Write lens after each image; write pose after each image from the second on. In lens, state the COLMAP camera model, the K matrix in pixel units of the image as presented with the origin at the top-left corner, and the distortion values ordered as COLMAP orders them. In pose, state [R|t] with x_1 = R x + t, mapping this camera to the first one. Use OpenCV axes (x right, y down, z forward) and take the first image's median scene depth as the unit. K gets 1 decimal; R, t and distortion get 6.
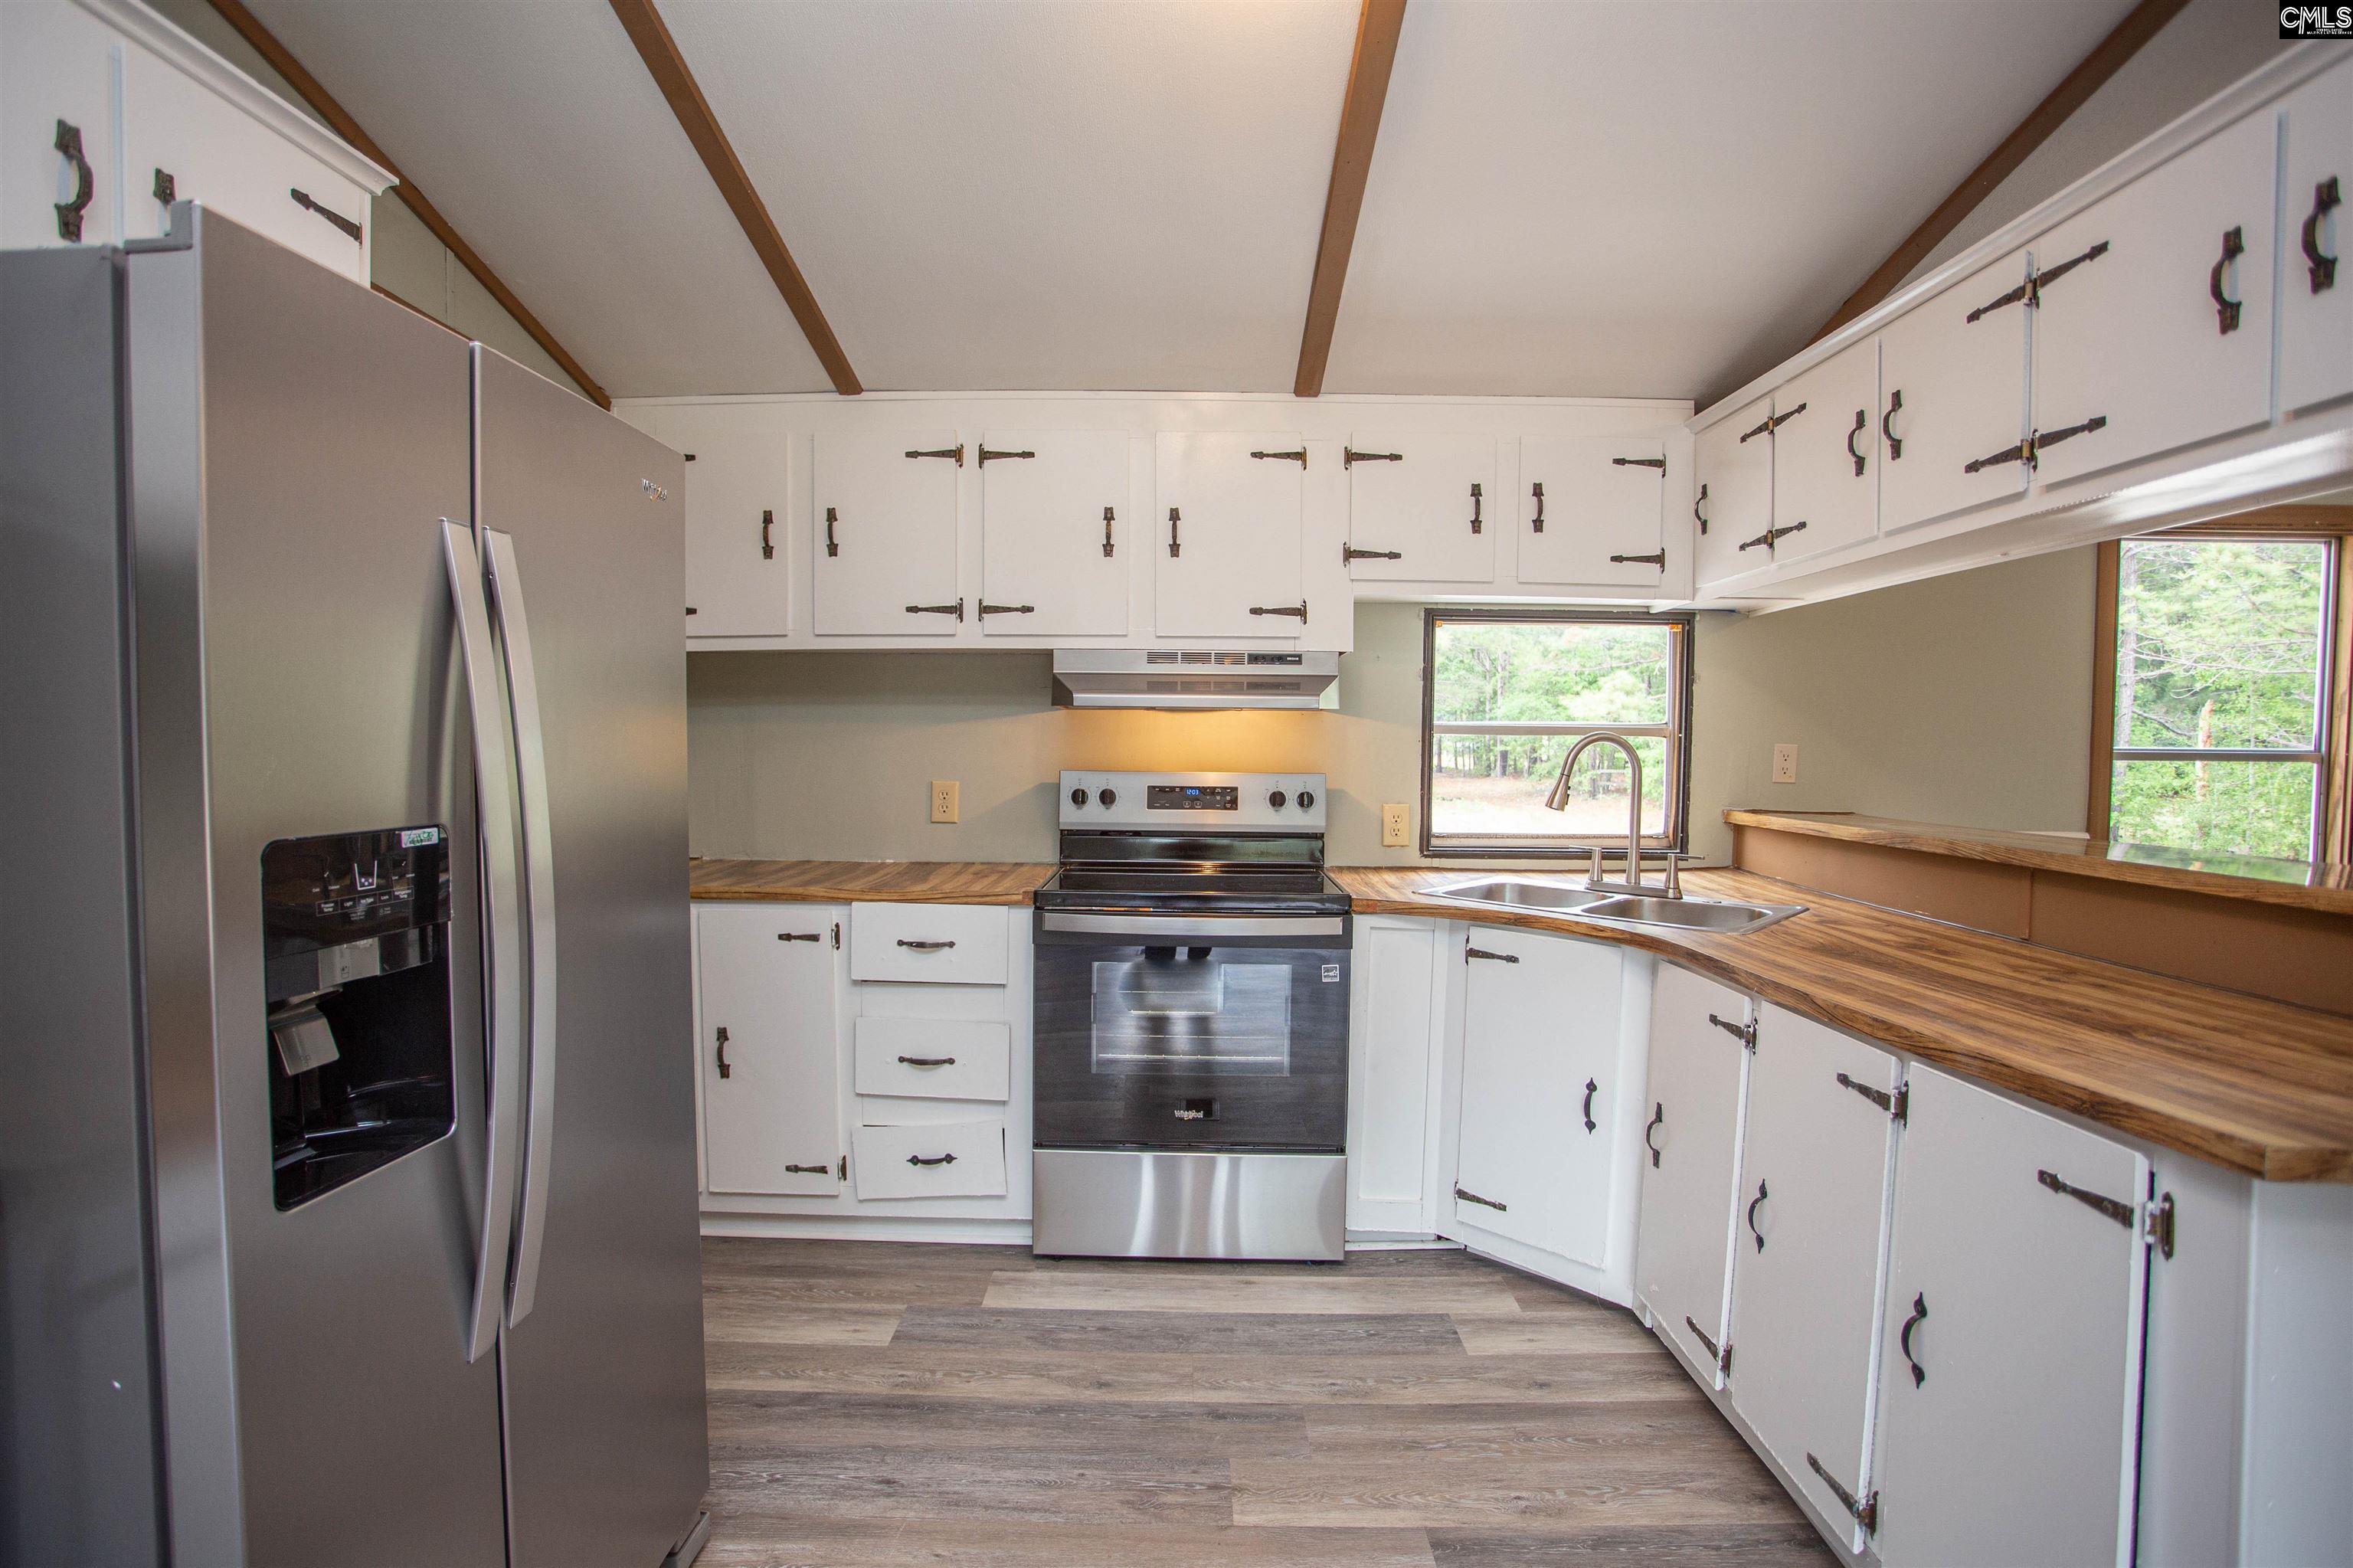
lens RADIAL K [[1134.3, 0, 1176.5], [0, 1134.3, 784.0], [0, 0, 1]] dist [-0.085142, 0.032801]
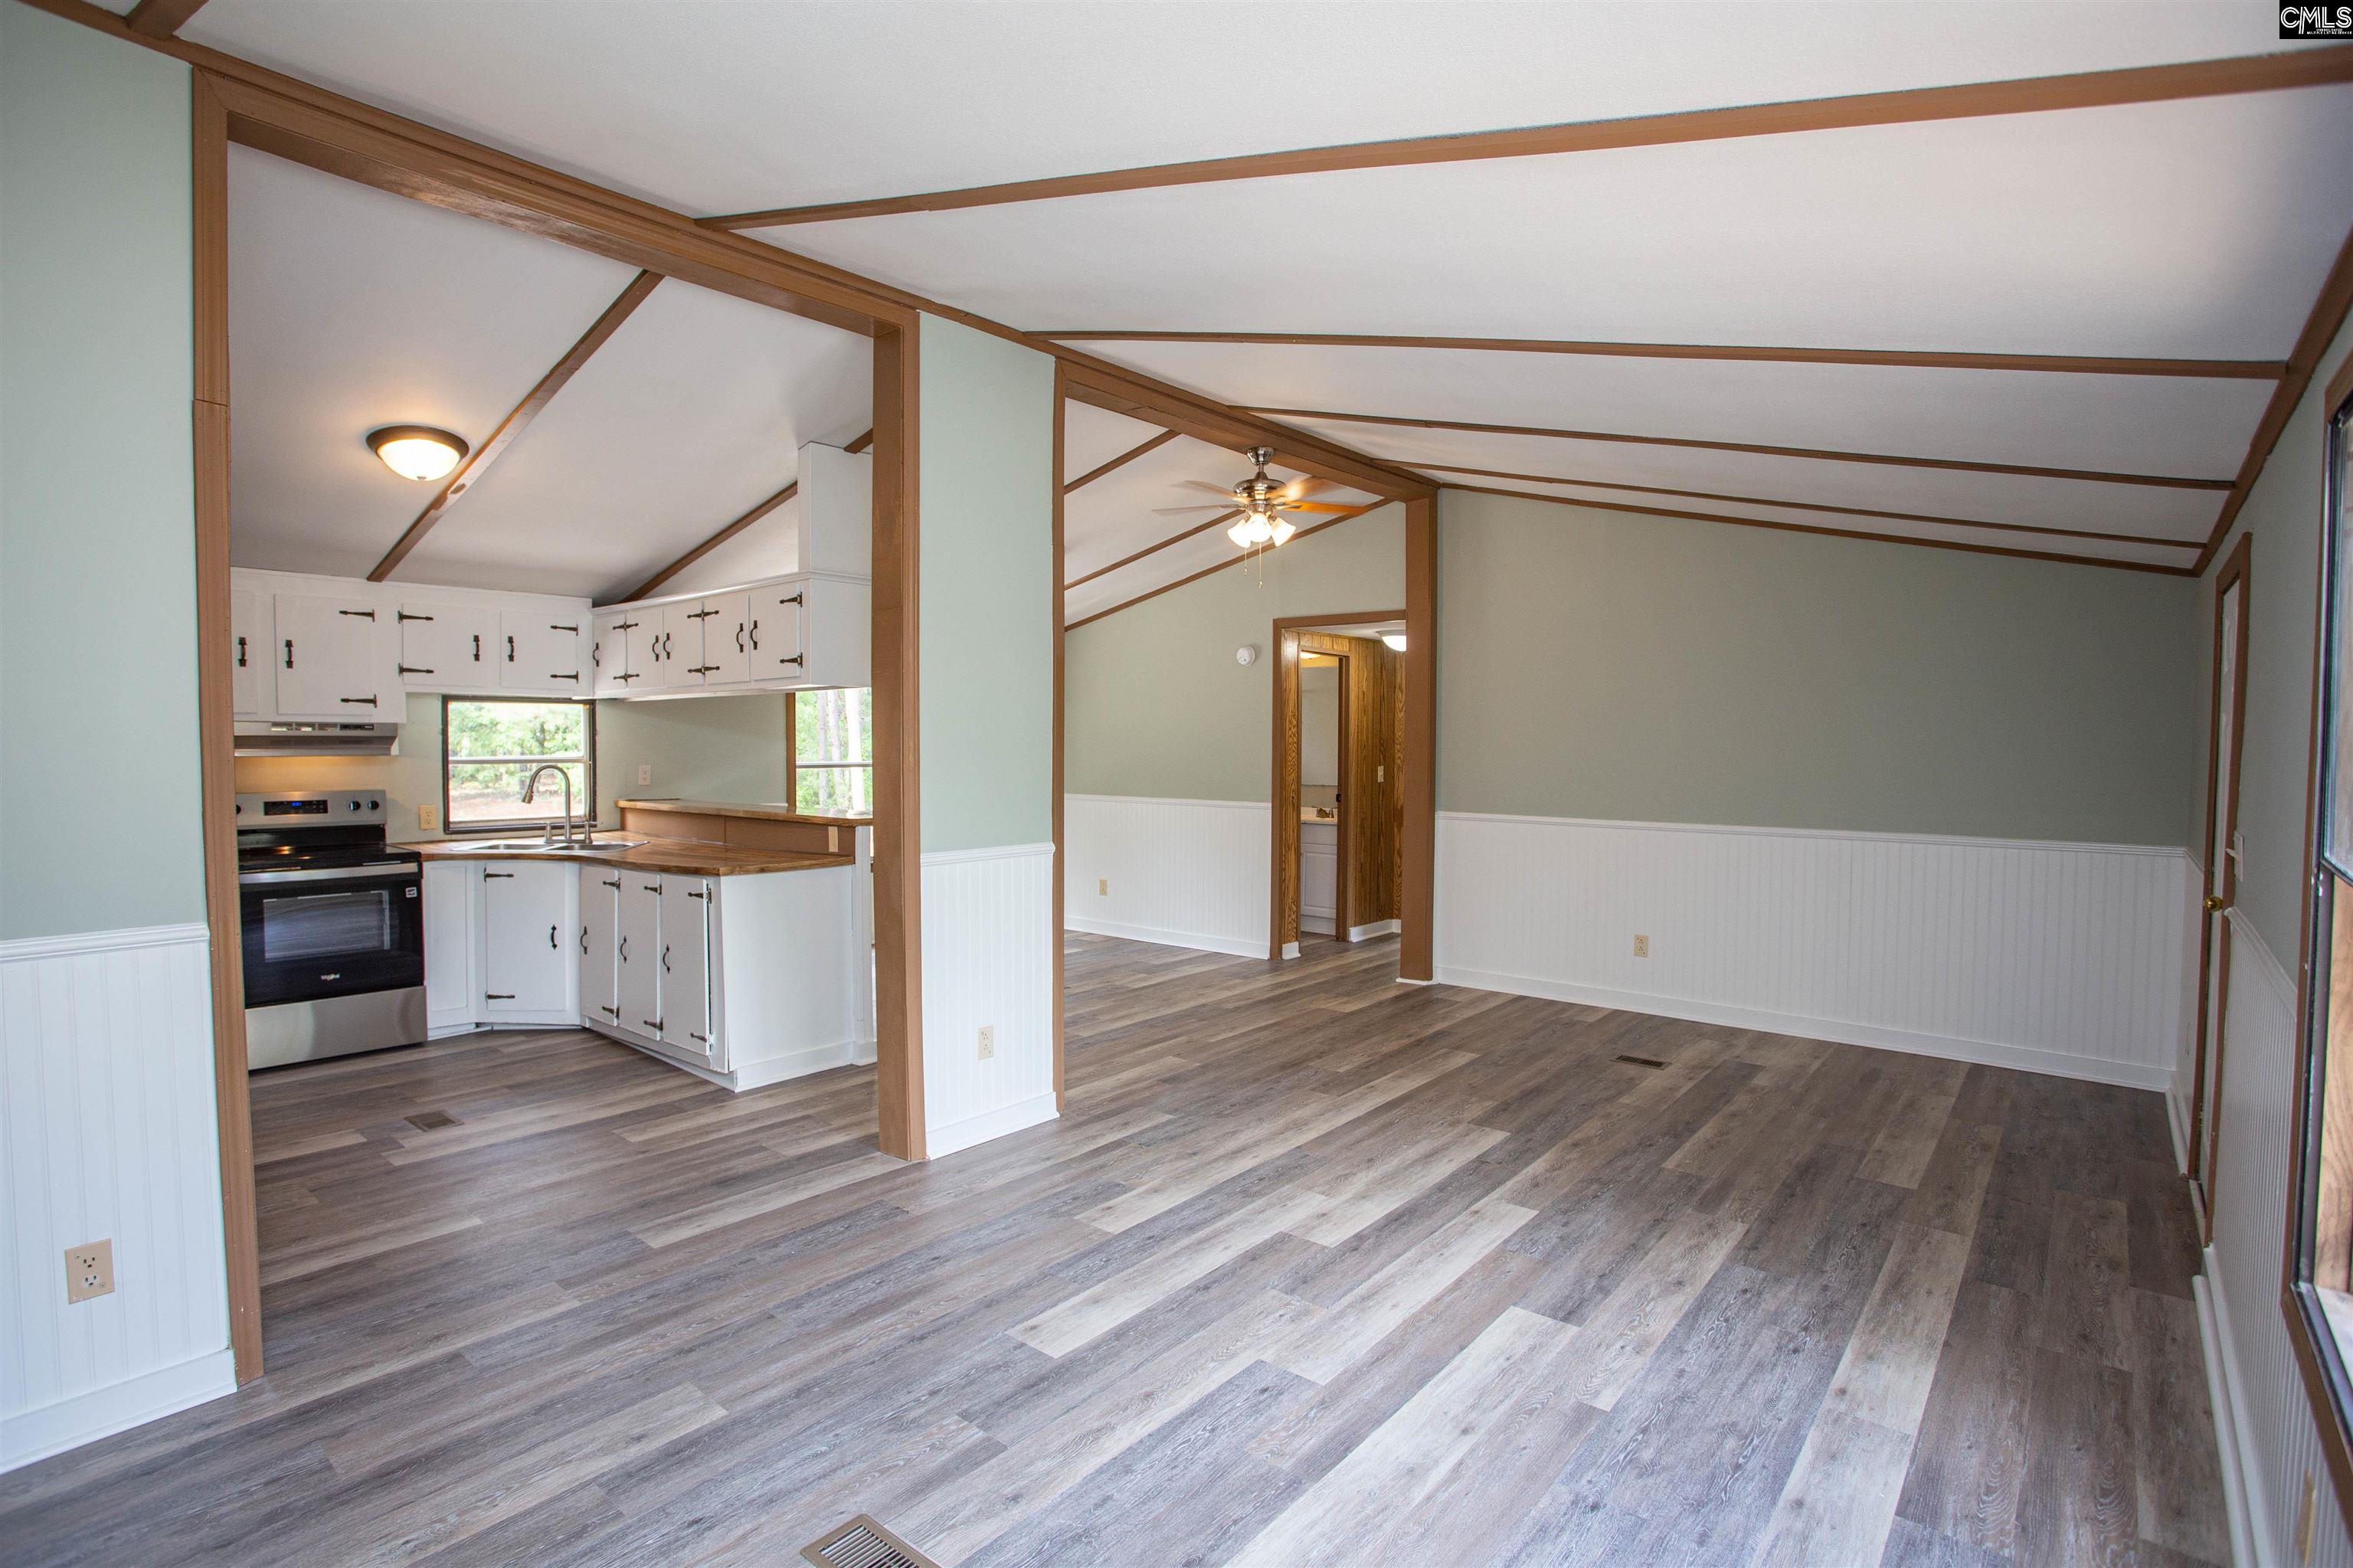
lens RADIAL K [[1134.3, 0, 1176.5], [0, 1134.3, 784.0], [0, 0, 1]] dist [-0.085142, 0.032801]
pose [[0.627111, -0.035198, 0.778135, -0.471339], [0.032804, 0.999286, 0.018764, -0.010978], [-0.778239, 0.013758, 0.627817, -1.149237]]
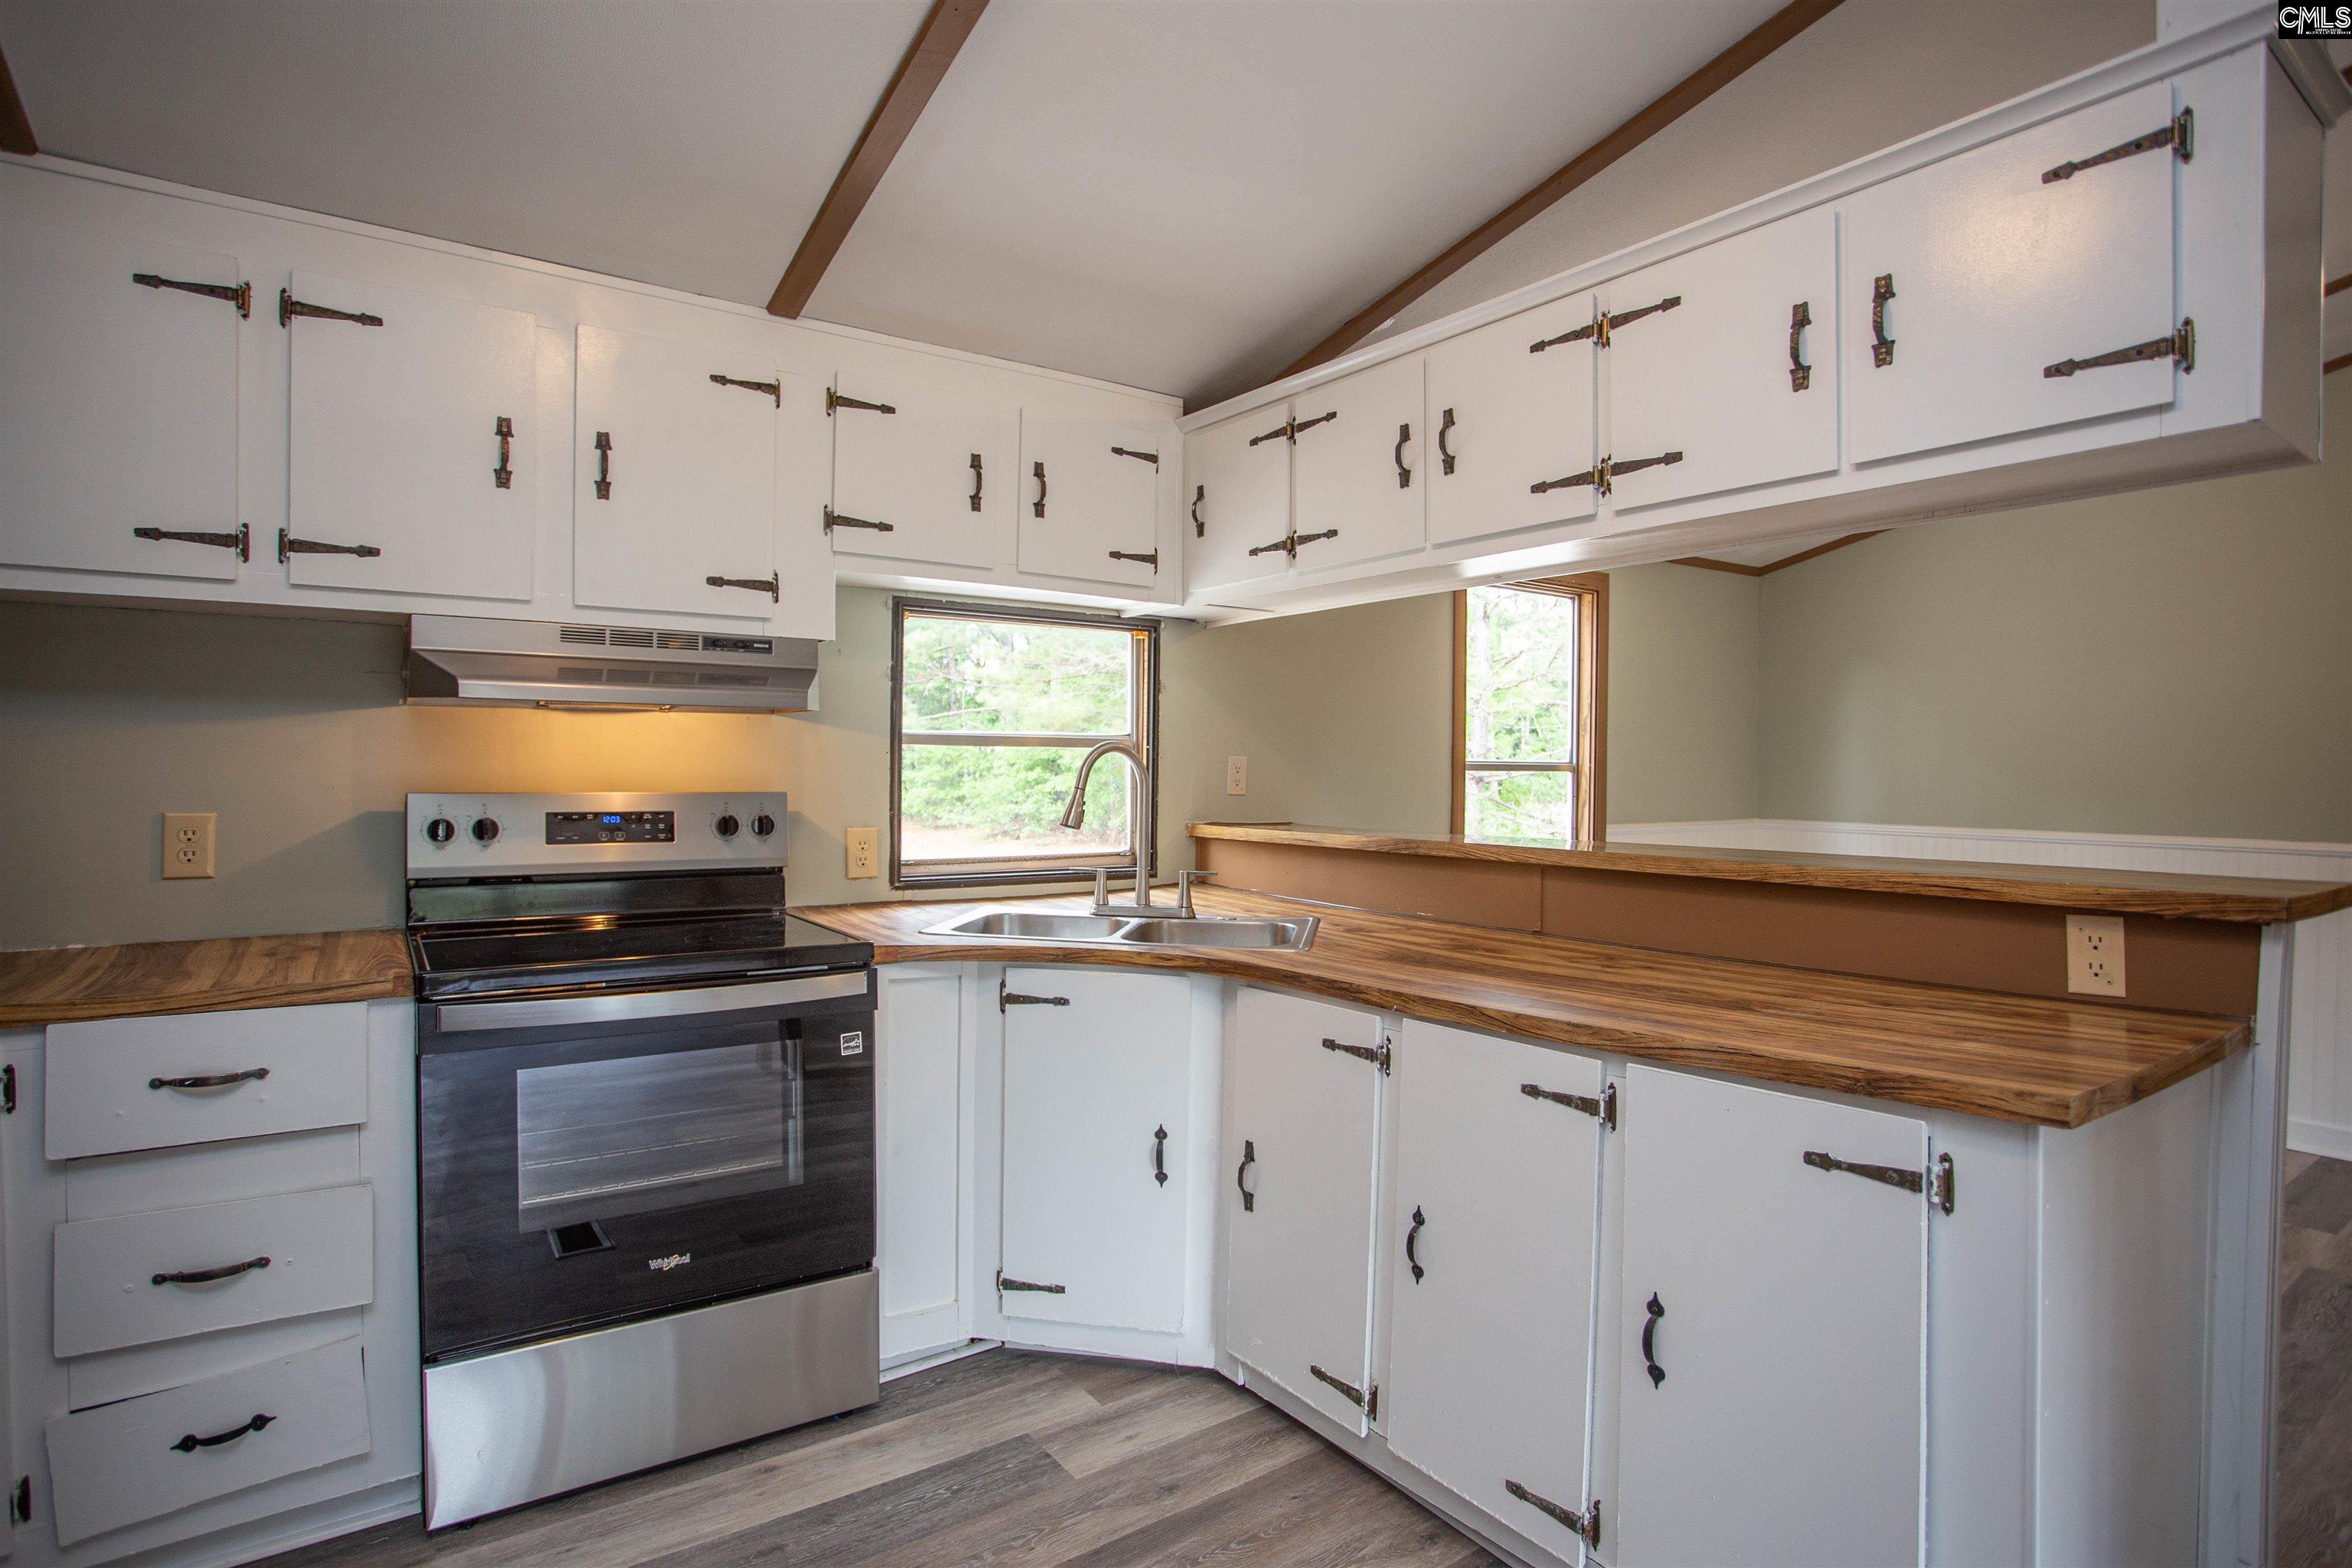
lens RADIAL K [[1179.8, 0, 1157.0], [0, 1179.8, 783.1], [0, 0, 1]] dist [-0.088196, 0.040027]
pose [[0.817303, -0.010239, 0.576117, -0.147508], [0.022138, 0.999662, -0.013640, 0.001621], [-0.575783, 0.023902, 0.817253, 0.195685]]
